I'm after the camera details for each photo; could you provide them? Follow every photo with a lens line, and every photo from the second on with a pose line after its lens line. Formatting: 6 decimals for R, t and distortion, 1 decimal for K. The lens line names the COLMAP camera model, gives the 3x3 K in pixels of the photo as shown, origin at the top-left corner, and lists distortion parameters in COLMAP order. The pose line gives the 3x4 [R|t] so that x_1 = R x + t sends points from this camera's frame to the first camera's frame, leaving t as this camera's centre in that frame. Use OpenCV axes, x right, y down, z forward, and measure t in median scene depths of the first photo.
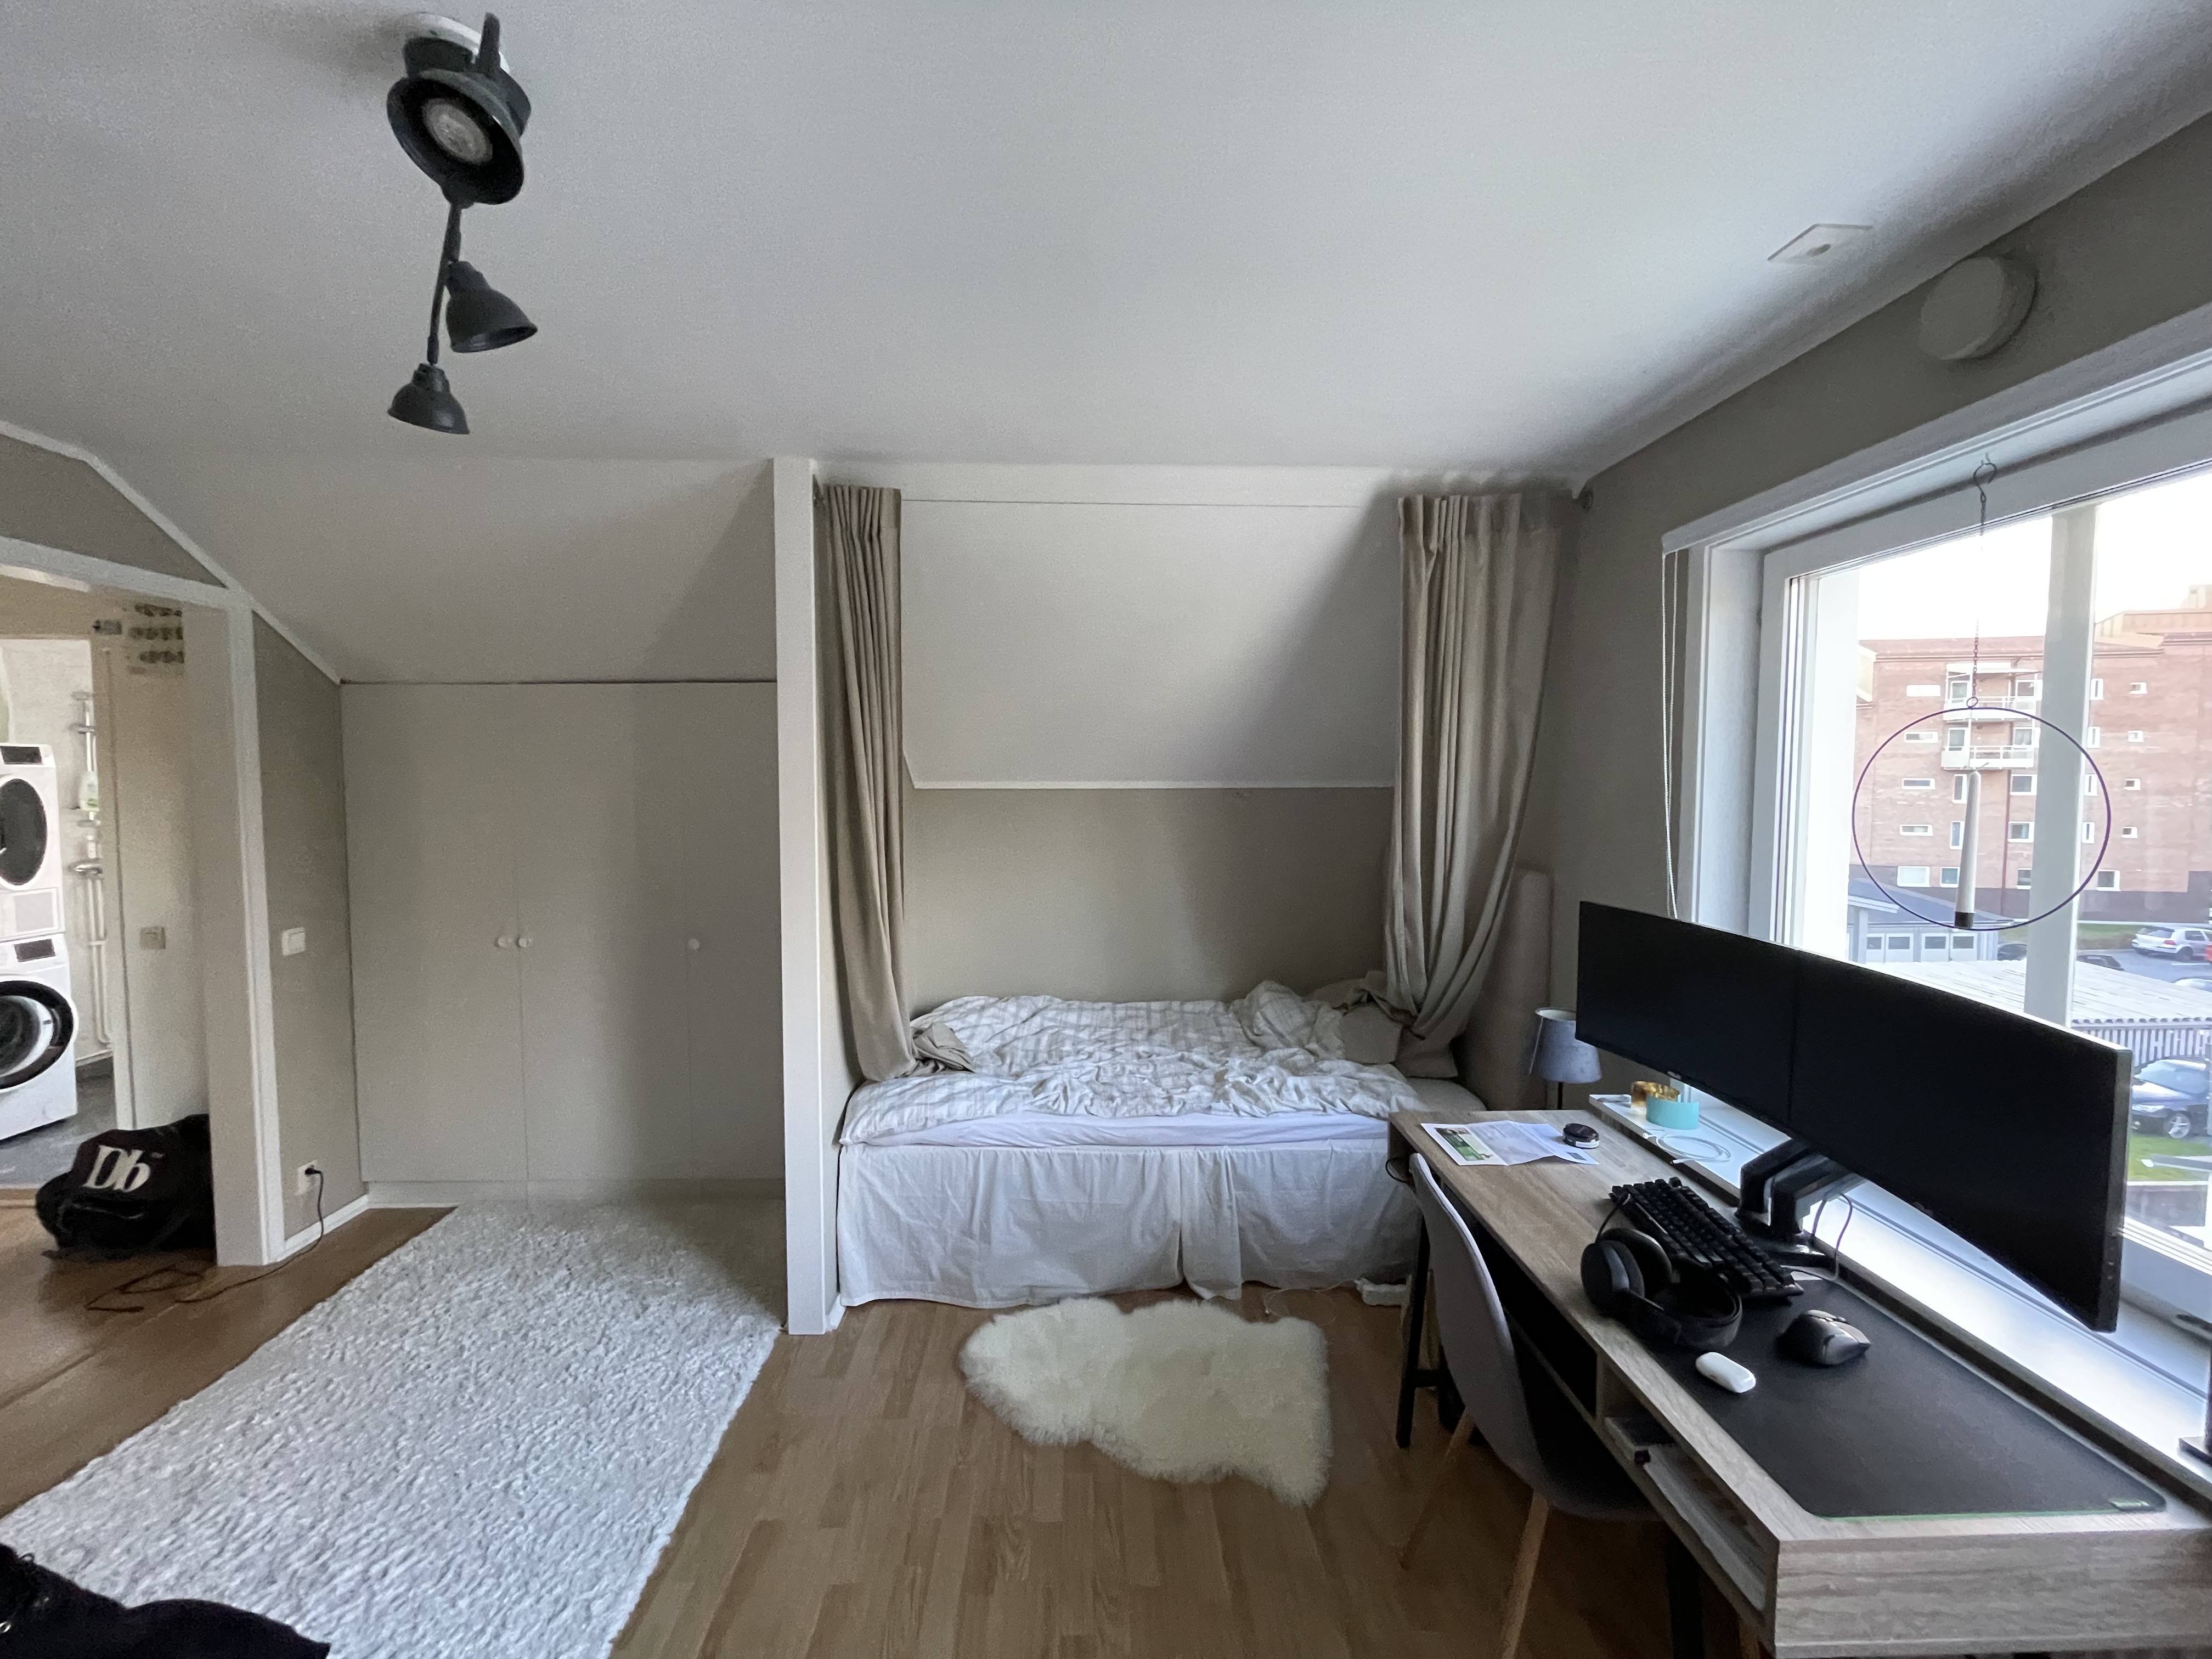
lens RADIAL K [[894.1, 0, 1099.1], [0, 894.1, 829.3], [0, 0, 1]] dist [0.001128, 0.000156]
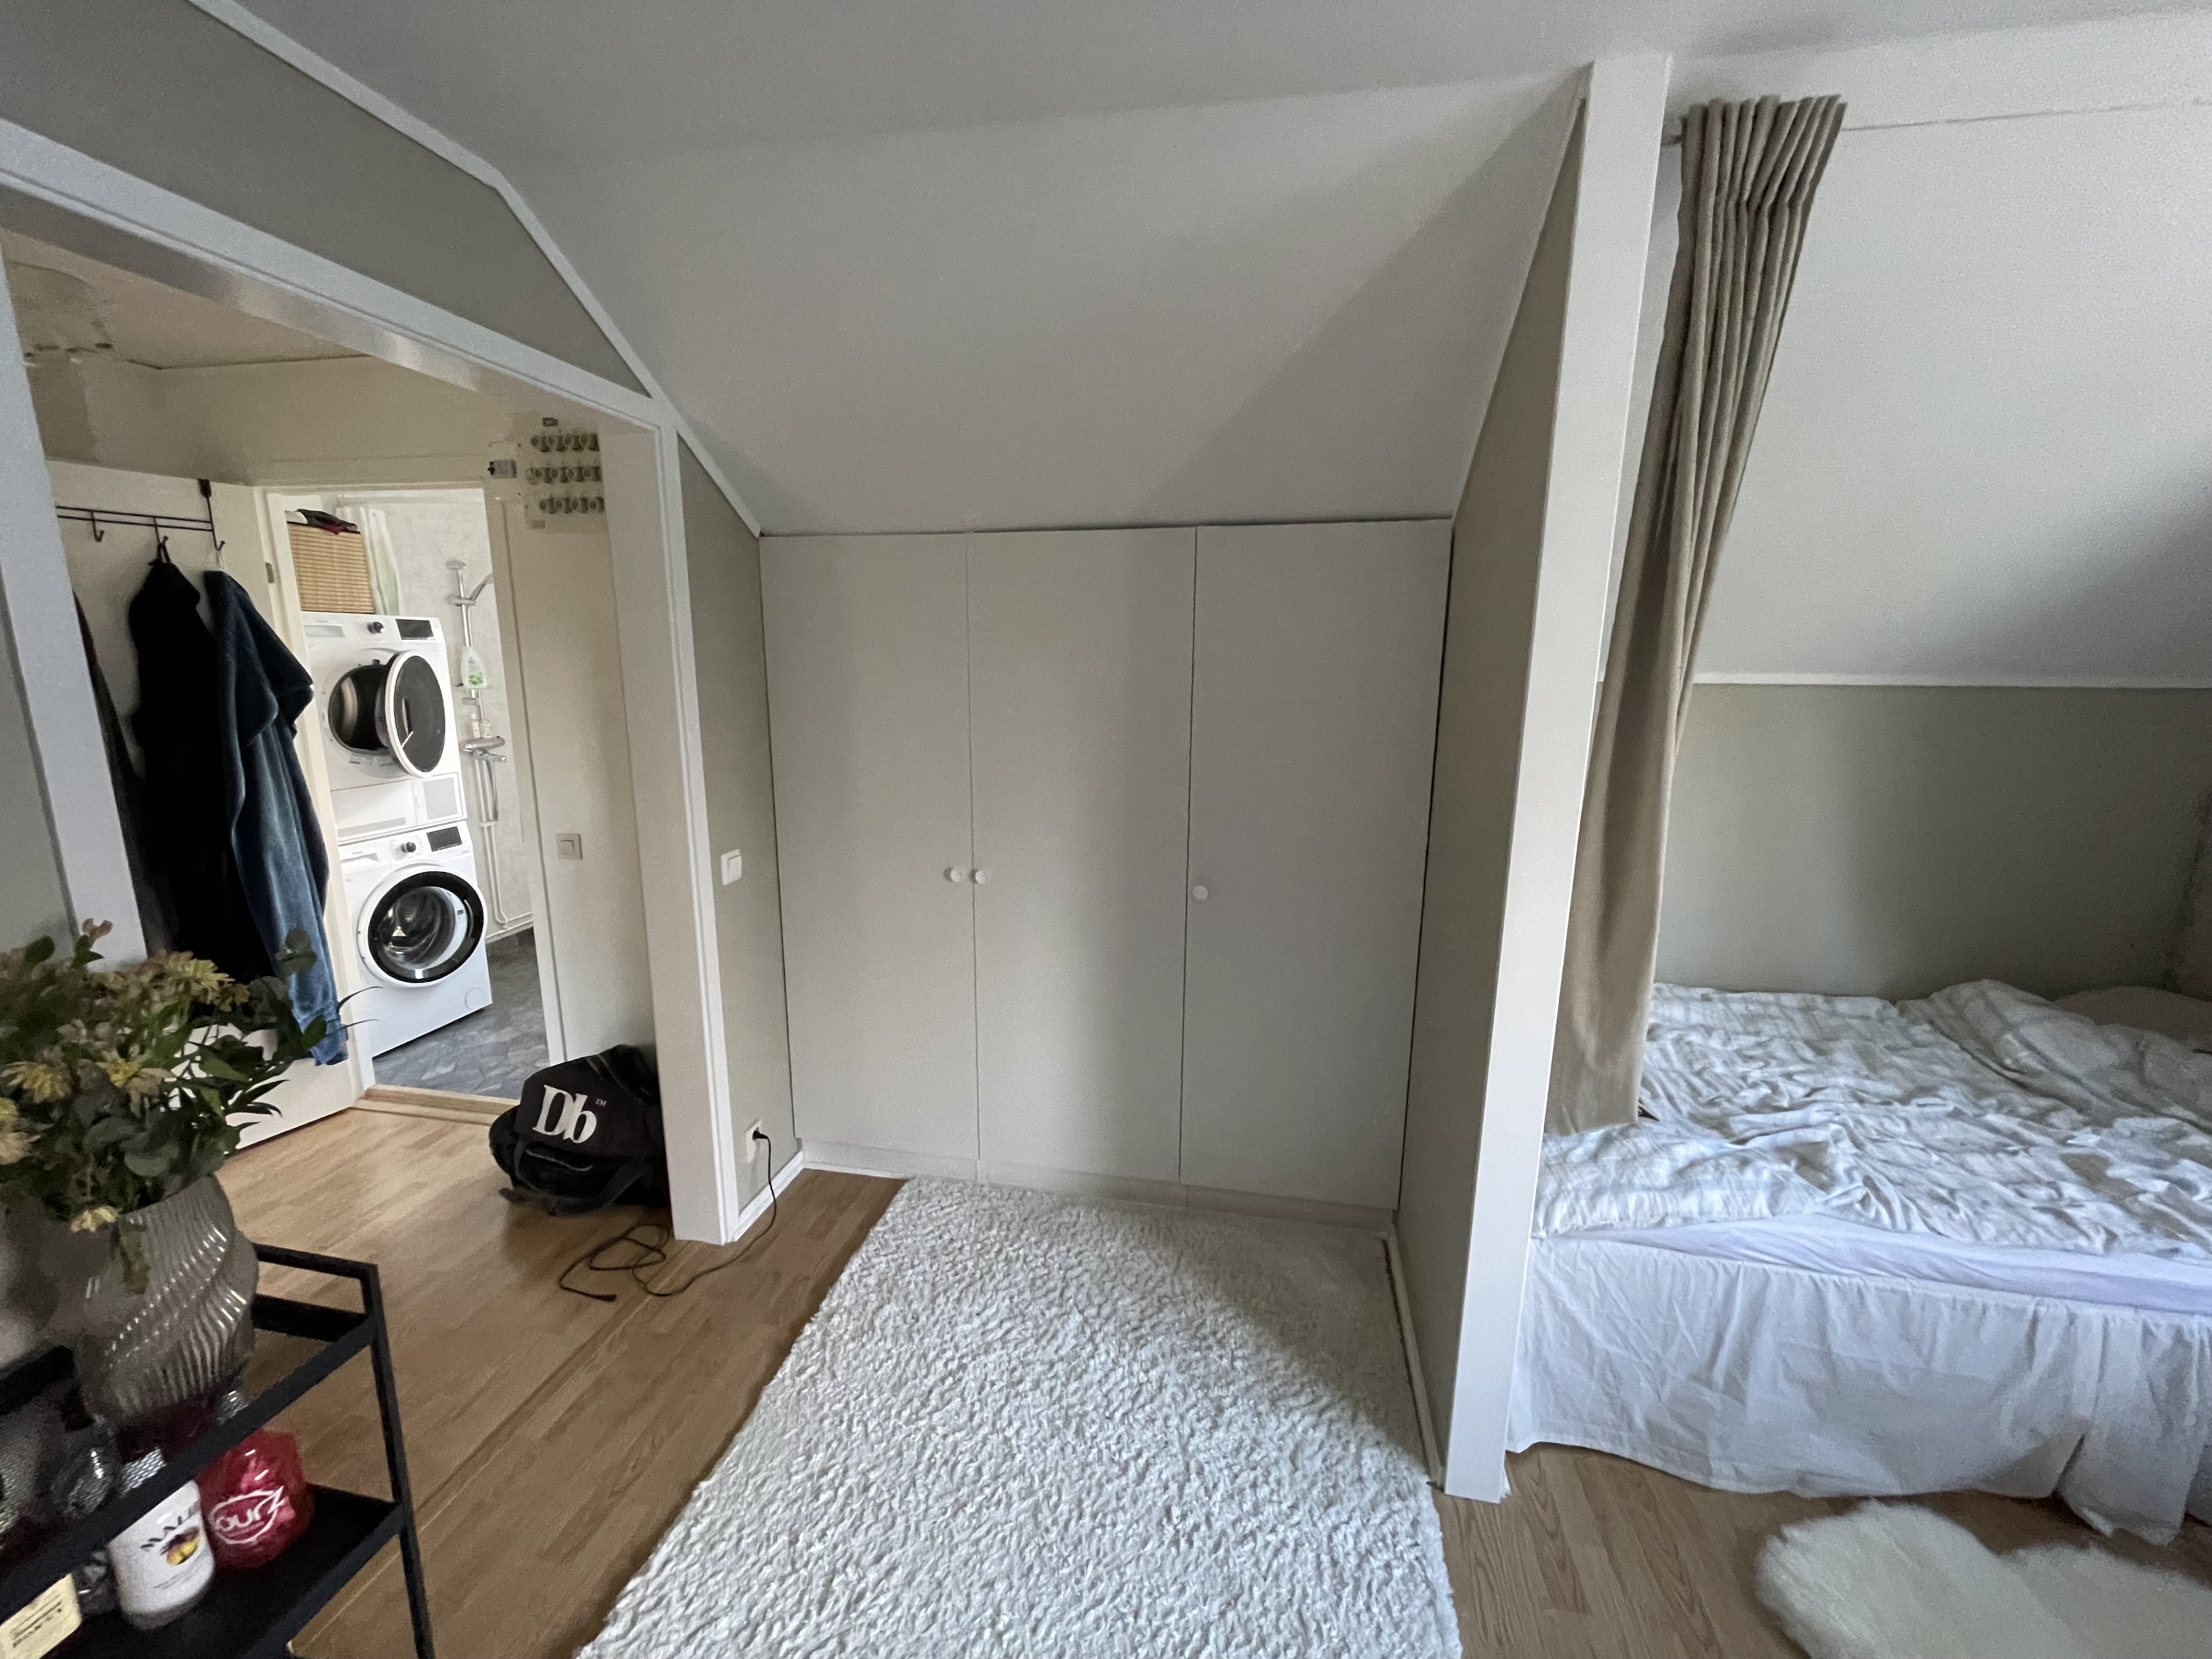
lens RADIAL K [[894.1, 0, 1108.3], [0, 894.1, 829.8], [0, 0, 1]] dist [0.001128, 0.000156]
pose [[0.979384, 0.047456, -0.196356, -0.421653], [-0.020225, 0.990166, 0.138426, -0.026741], [0.200994, -0.131601, 0.970712, 0.298496]]
